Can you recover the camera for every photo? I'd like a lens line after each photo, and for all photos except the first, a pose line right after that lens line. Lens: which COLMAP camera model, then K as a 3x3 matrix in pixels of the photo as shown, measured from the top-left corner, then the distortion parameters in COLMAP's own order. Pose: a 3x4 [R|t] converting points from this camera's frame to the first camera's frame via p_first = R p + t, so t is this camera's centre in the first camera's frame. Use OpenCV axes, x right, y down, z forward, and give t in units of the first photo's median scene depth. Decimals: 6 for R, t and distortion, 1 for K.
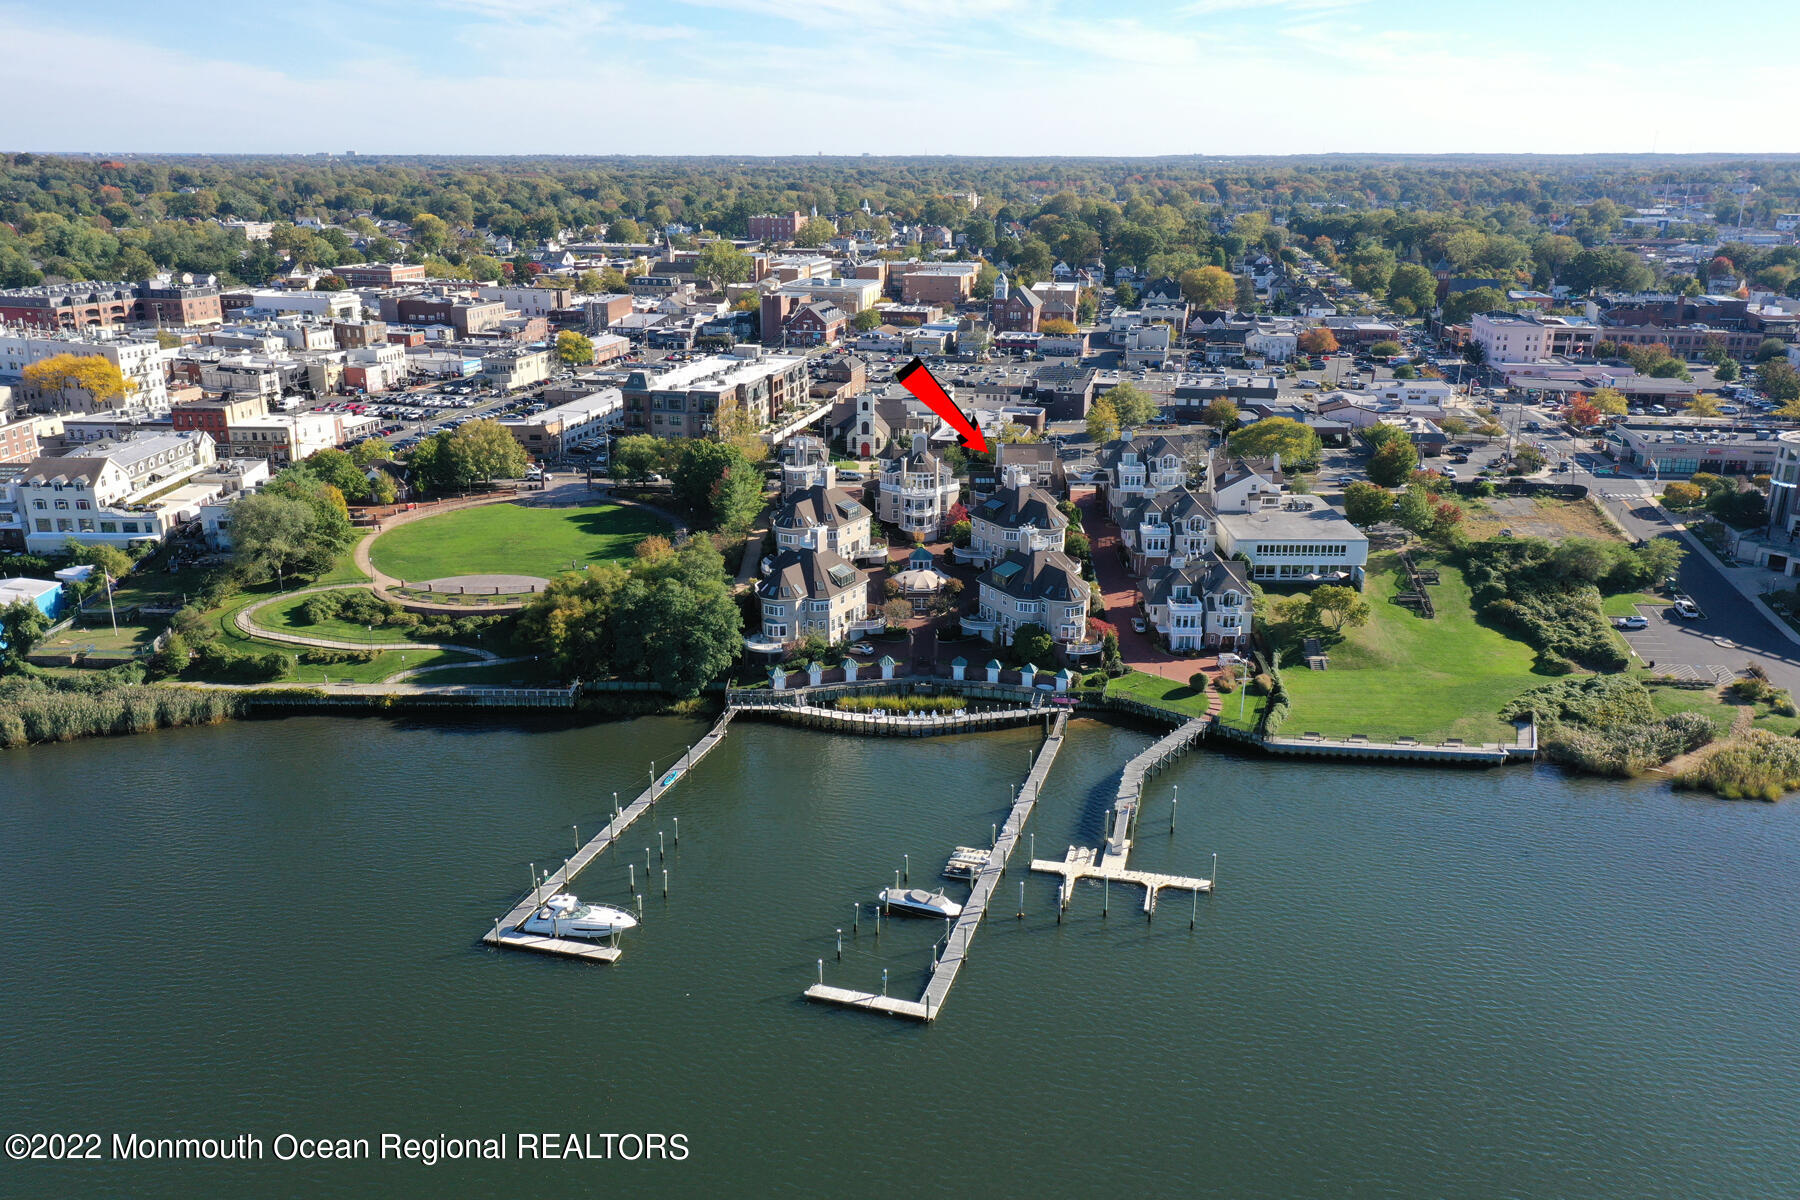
lens RADIAL K [[1411.3, 0, 900.0], [0, 1411.3, 600.0], [0, 0, 1]] dist [0.003188, 0.010845]
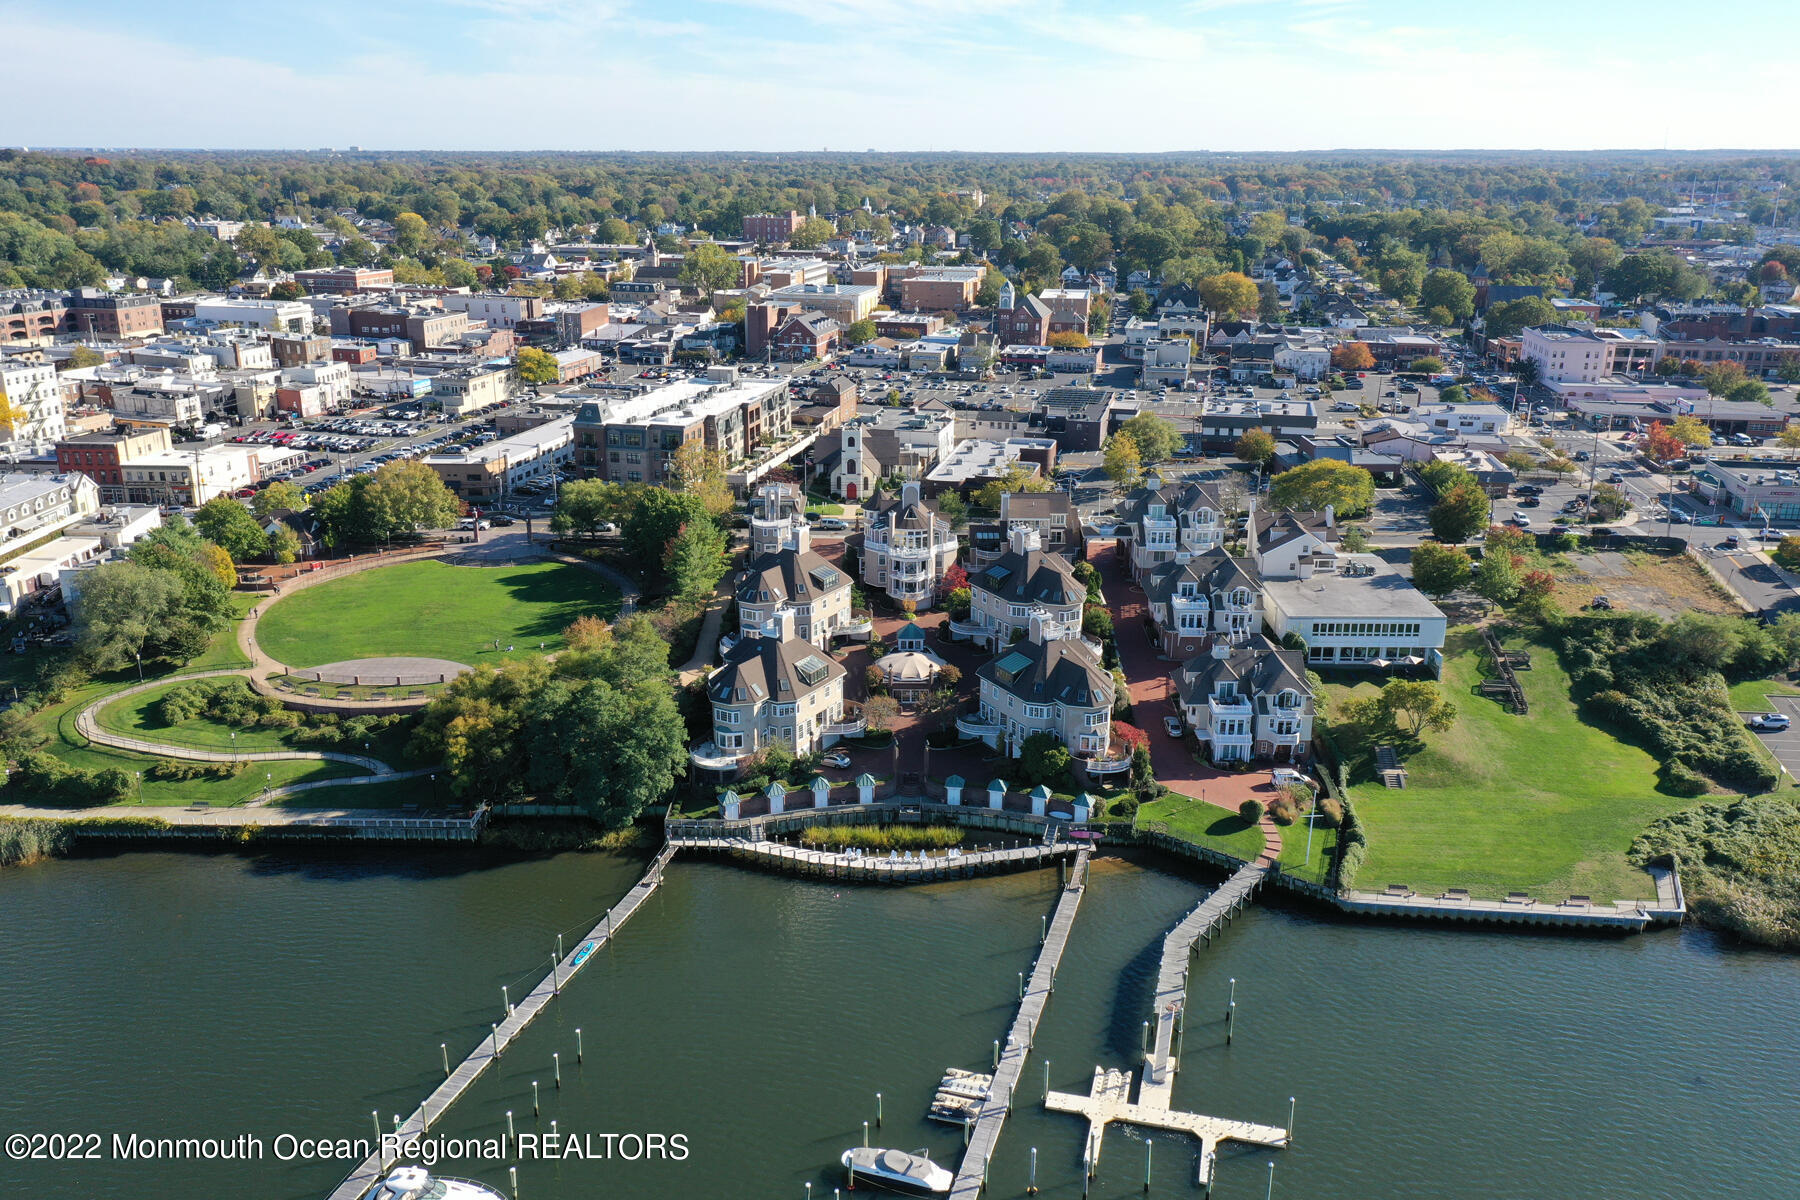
lens RADIAL K [[1411.3, 0, 900.0], [0, 1411.3, 600.0], [0, 0, 1]] dist [0.003188, 0.010845]
pose [[0.999992, 0.001708, -0.003549, 0.010640], [-0.001699, 0.999995, 0.002620, -0.050199], [0.003553, -0.002614, 0.999990, 0.151115]]
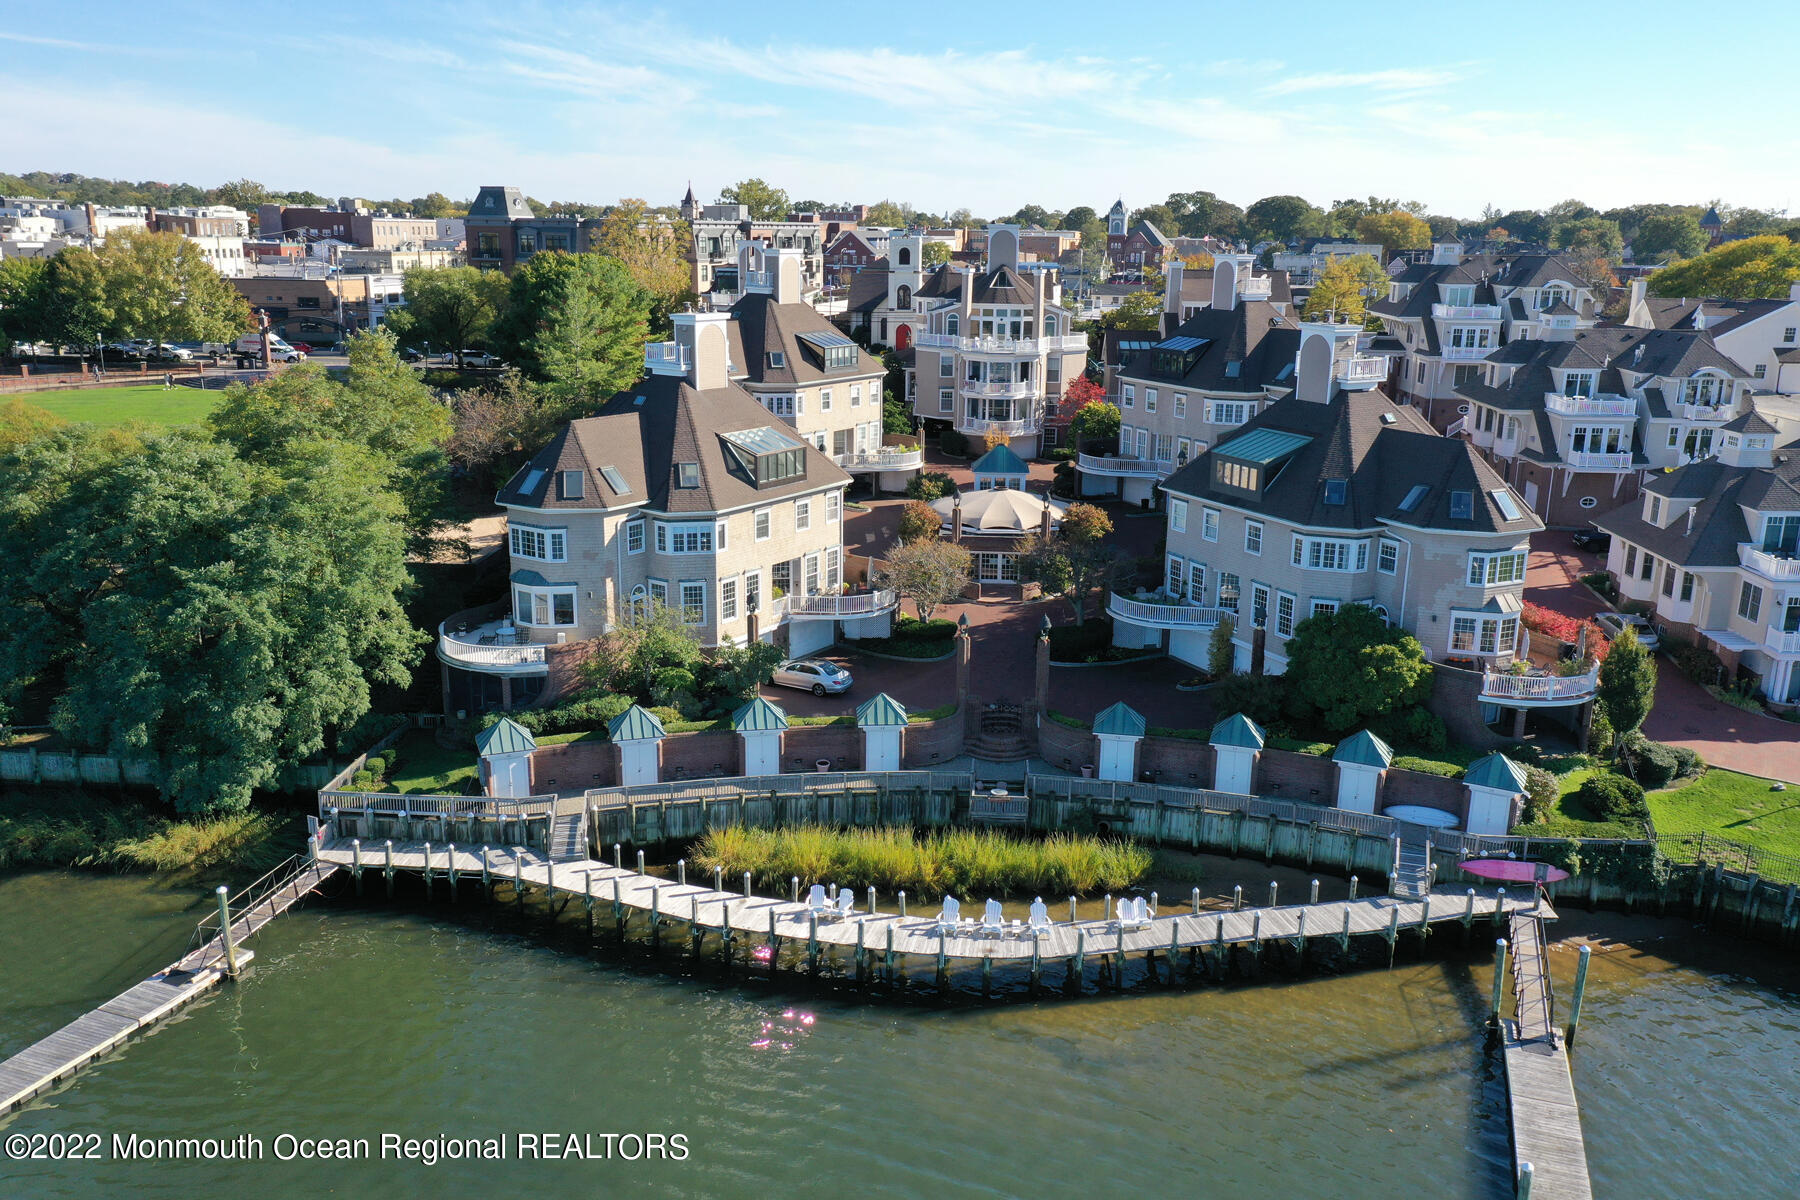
lens RADIAL K [[1411.3, 0, 900.0], [0, 1411.3, 600.0], [0, 0, 1]] dist [0.003188, 0.010845]
pose [[0.998146, 0.023155, -0.056293, 0.009109], [-0.025942, 0.998447, -0.049306, 0.027410], [0.055064, 0.050675, 0.997196, 0.556420]]
